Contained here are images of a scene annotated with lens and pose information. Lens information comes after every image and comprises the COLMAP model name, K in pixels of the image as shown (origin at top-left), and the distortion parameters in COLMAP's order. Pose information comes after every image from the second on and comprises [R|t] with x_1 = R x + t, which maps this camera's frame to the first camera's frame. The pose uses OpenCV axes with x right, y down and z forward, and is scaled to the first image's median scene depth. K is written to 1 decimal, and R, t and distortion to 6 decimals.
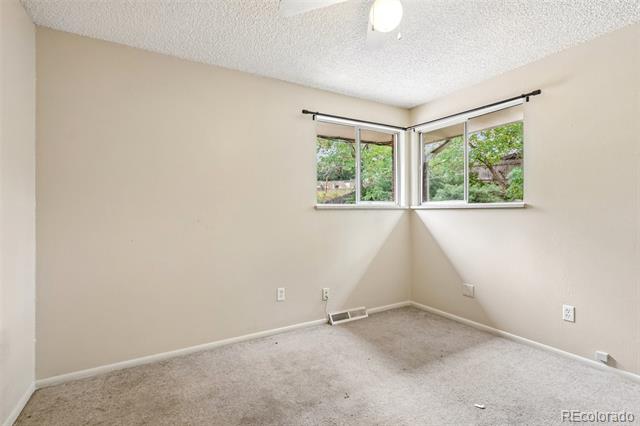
lens RADIAL K [[307.5, 0, 318.3], [0, 307.5, 211.1], [0, 0, 1]] dist [-0.005991, -0.000064]
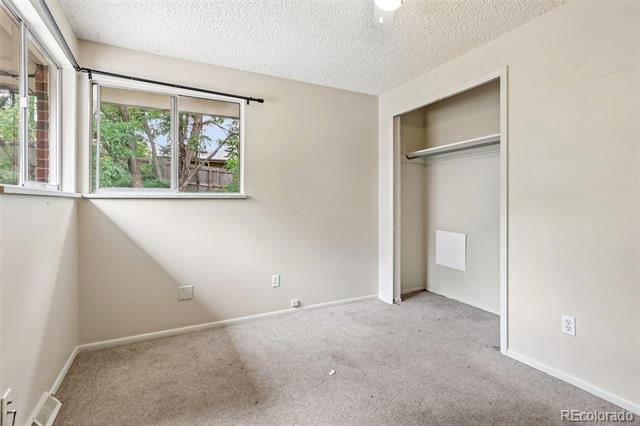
lens RADIAL K [[307.5, 0, 316.6], [0, 307.5, 200.8], [0, 0, 1]] dist [-0.005991, -0.000064]
pose [[0.041822, 0.009854, 0.999076, -0.412315], [-0.001391, 0.999951, -0.009804, 0.006961], [-0.999124, -0.000980, 0.041834, 0.671392]]
